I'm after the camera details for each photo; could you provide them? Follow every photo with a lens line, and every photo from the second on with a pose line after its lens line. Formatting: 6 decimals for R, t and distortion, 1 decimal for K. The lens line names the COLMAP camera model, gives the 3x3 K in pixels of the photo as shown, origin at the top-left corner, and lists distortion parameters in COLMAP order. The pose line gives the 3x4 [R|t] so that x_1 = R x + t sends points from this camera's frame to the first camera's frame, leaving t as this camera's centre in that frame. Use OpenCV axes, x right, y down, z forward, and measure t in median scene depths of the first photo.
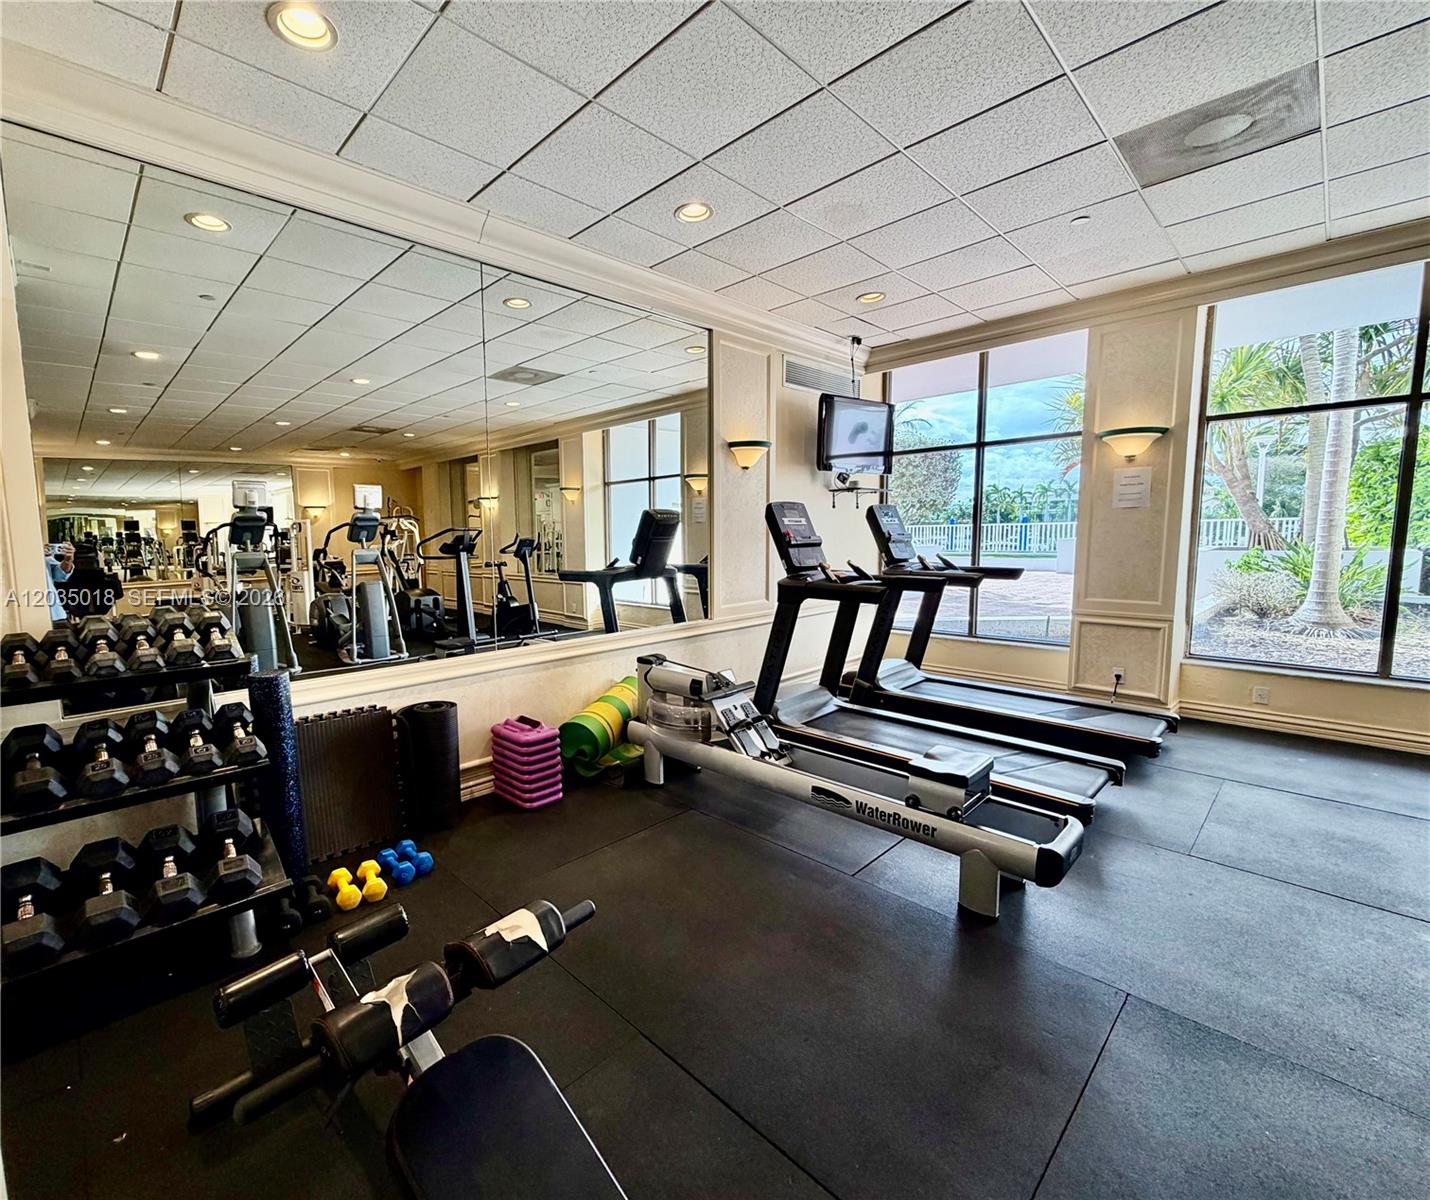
lens RADIAL K [[637.4, 0, 714.3], [0, 637.4, 602.3], [0, 0, 1]] dist [0.000717, 0.000175]
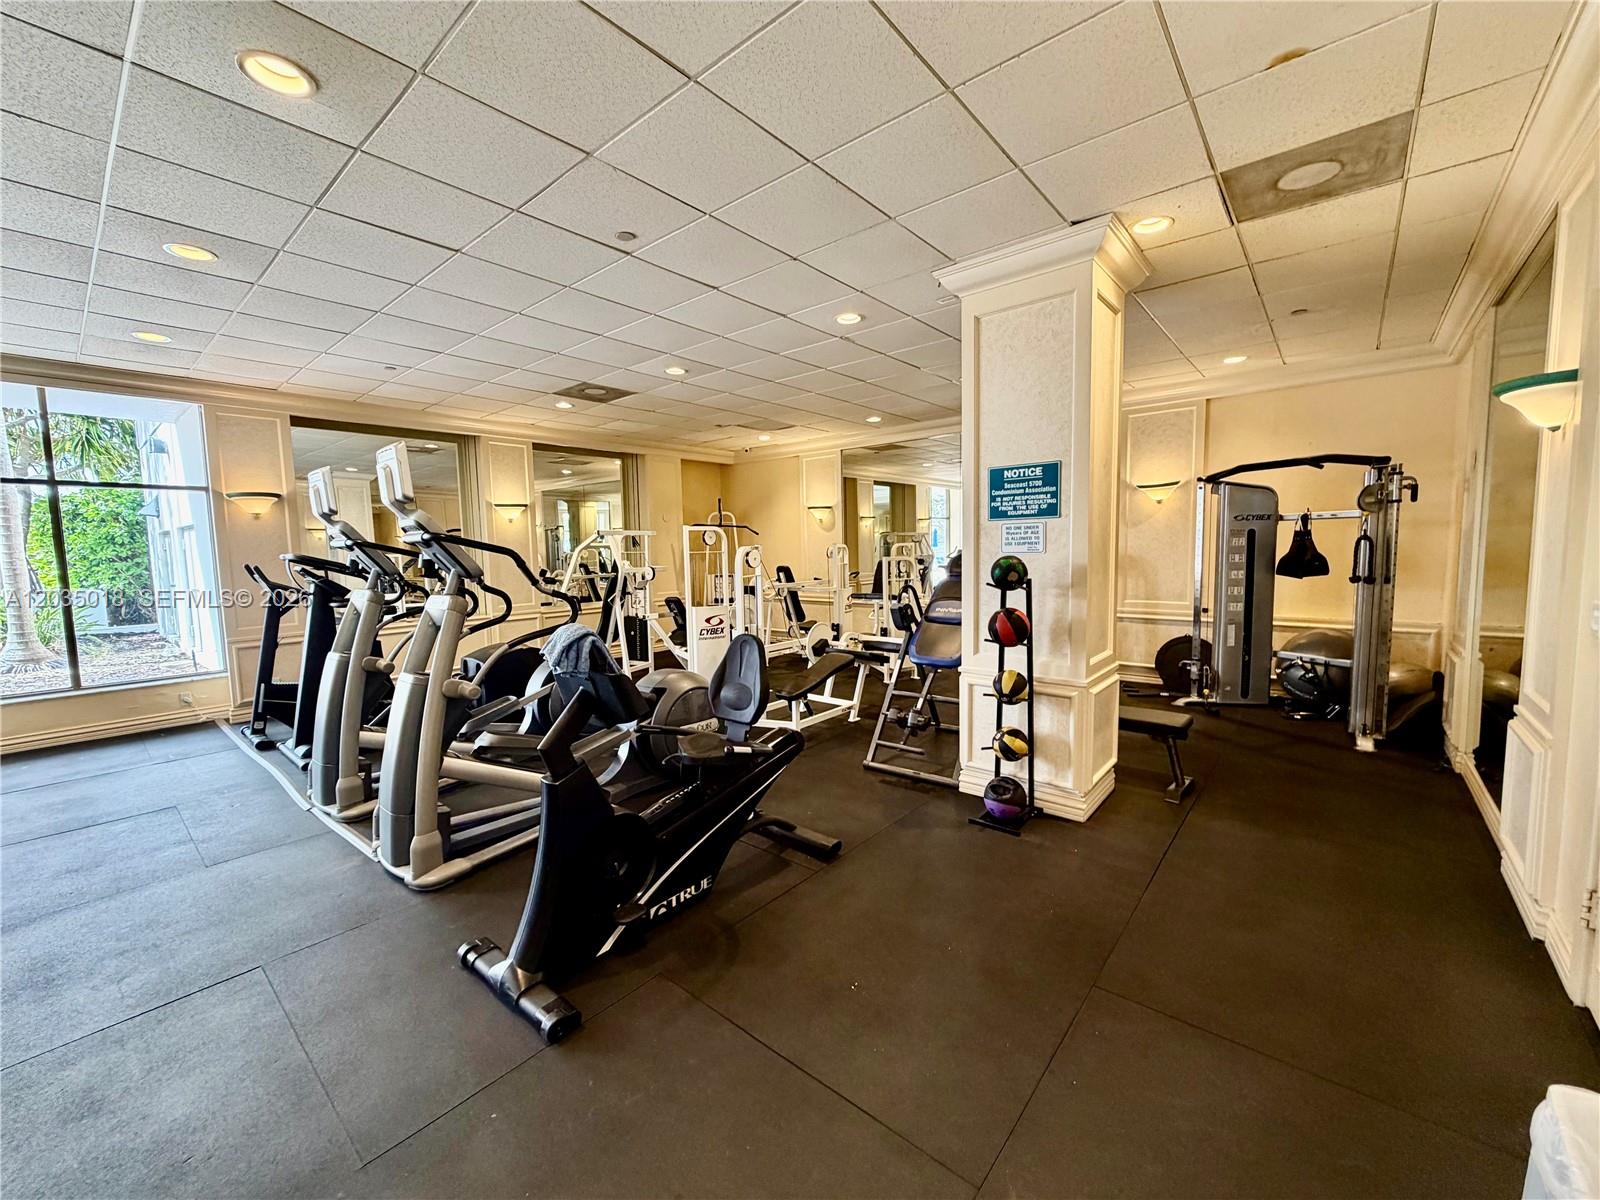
lens RADIAL K [[638.9, 0, 800.0], [0, 638.9, 599.8], [0, 0, 1]] dist [-0.000644, -0.000218]
pose [[-0.063898, -0.087225, 0.994137, -0.283326], [0.127253, 0.987329, 0.094807, -0.006278], [-0.989810, 0.132565, -0.051988, -0.350108]]
